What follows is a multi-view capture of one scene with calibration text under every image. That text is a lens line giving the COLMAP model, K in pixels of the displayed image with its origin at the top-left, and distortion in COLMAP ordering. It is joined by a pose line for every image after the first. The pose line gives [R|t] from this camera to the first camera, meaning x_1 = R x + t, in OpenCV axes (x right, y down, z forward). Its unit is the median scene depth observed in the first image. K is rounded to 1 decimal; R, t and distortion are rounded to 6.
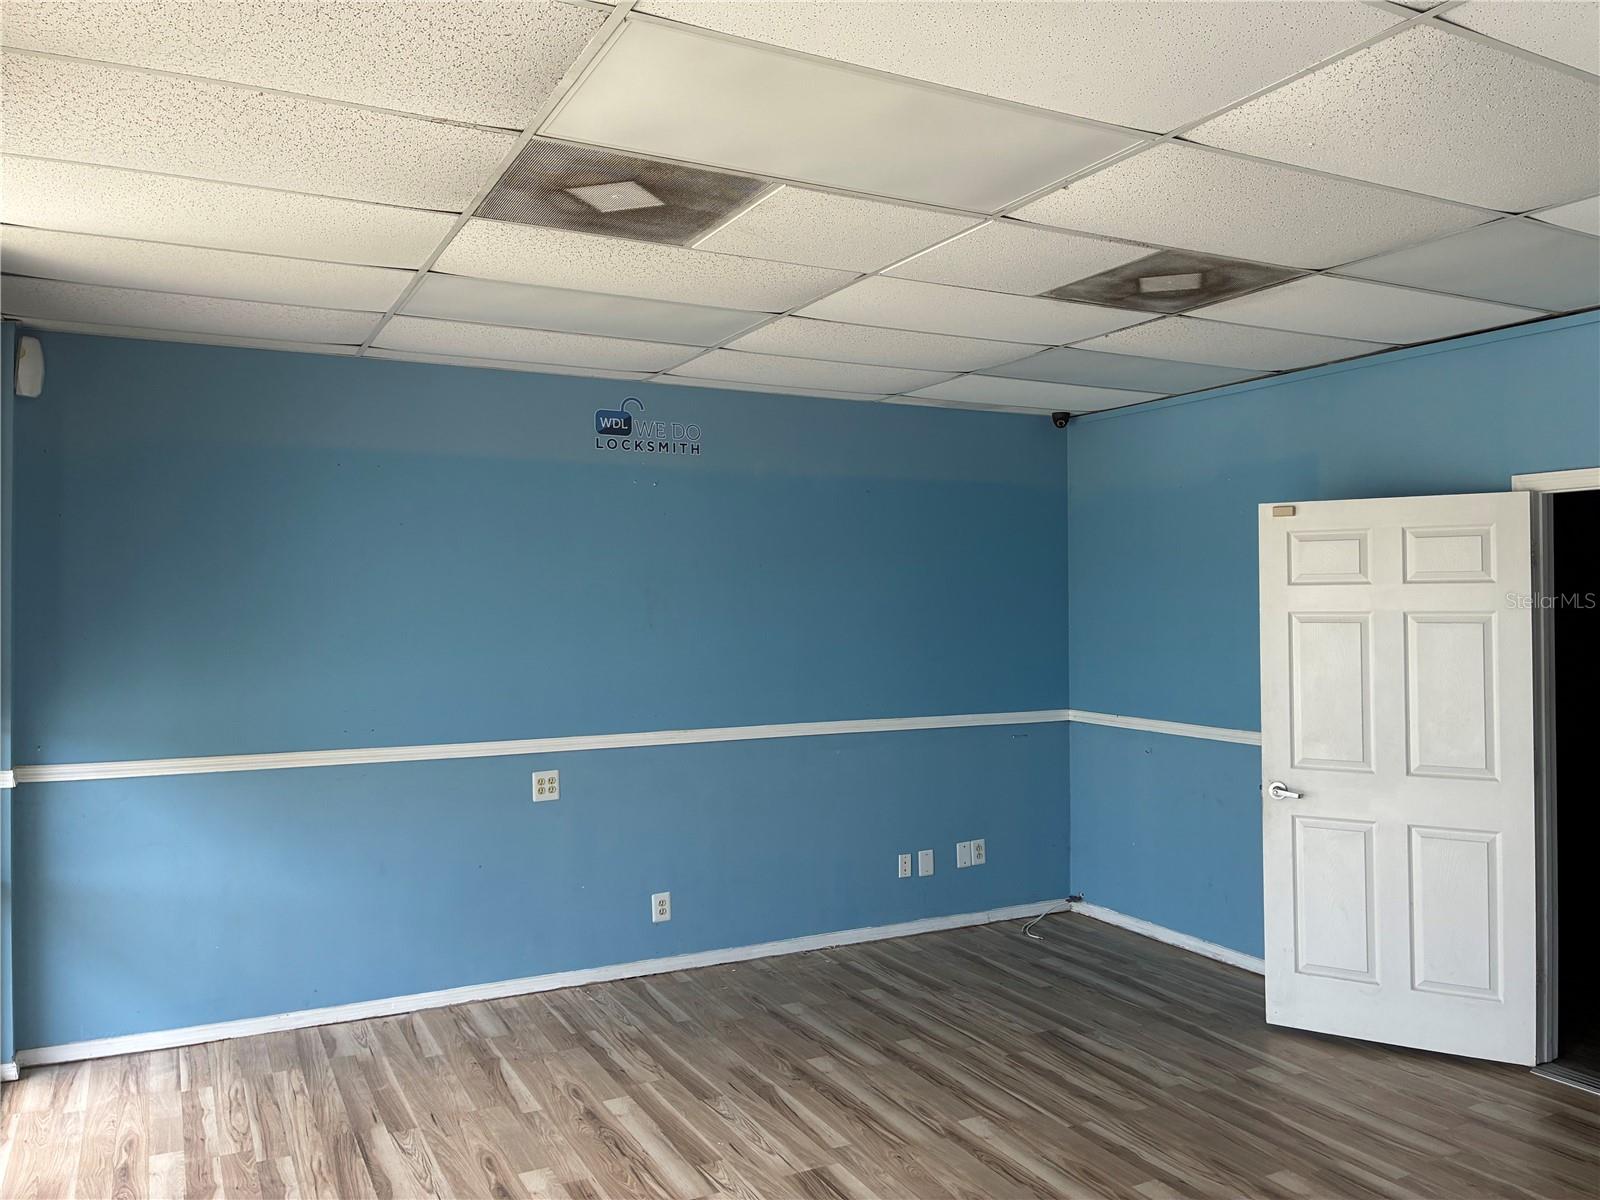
lens RADIAL K [[1204.1, 0, 798.8], [0, 1204.1, 596.6], [0, 0, 1]] dist [0.004383, -0.001106]
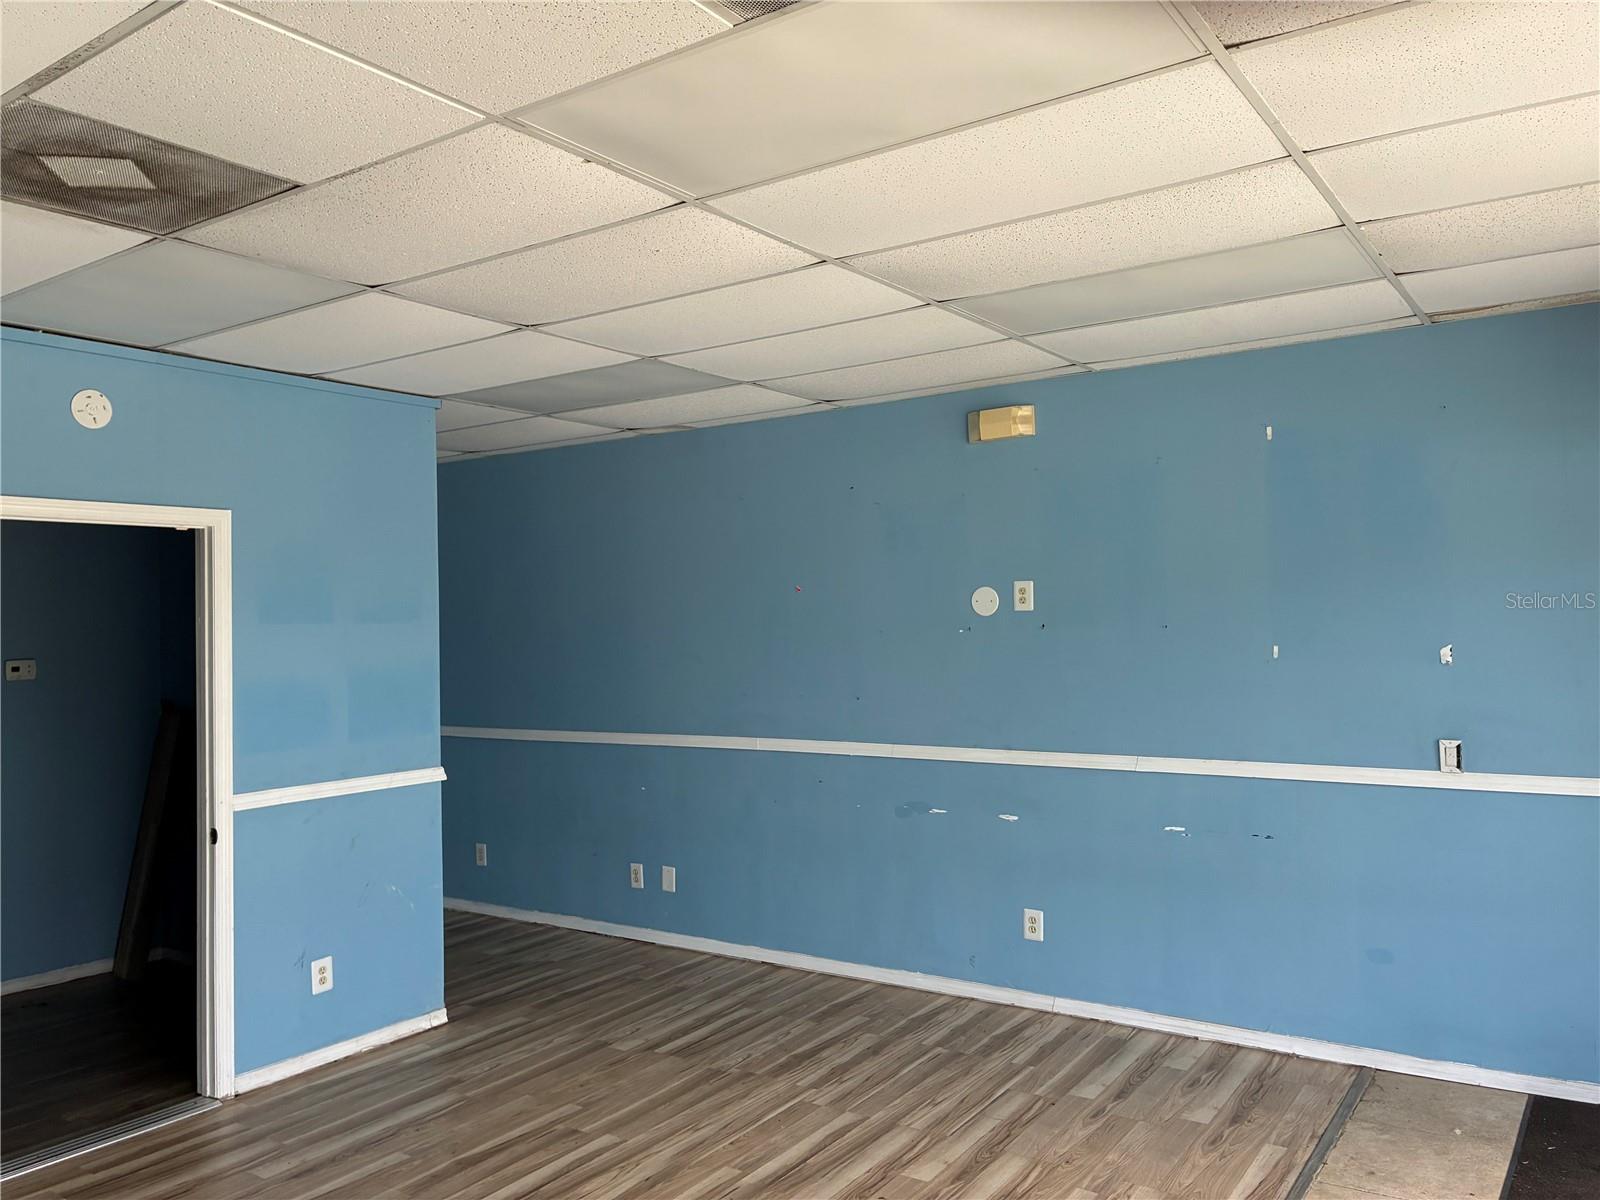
lens RADIAL K [[1204.1, 0, 797.8], [0, 1204.1, 604.0], [0, 0, 1]] dist [0.004383, -0.001106]
pose [[-0.469112, 0.011606, 0.883063, -0.589206], [0.012338, 0.999902, -0.006587, -0.012573], [-0.883053, 0.007805, -0.469209, 1.229010]]
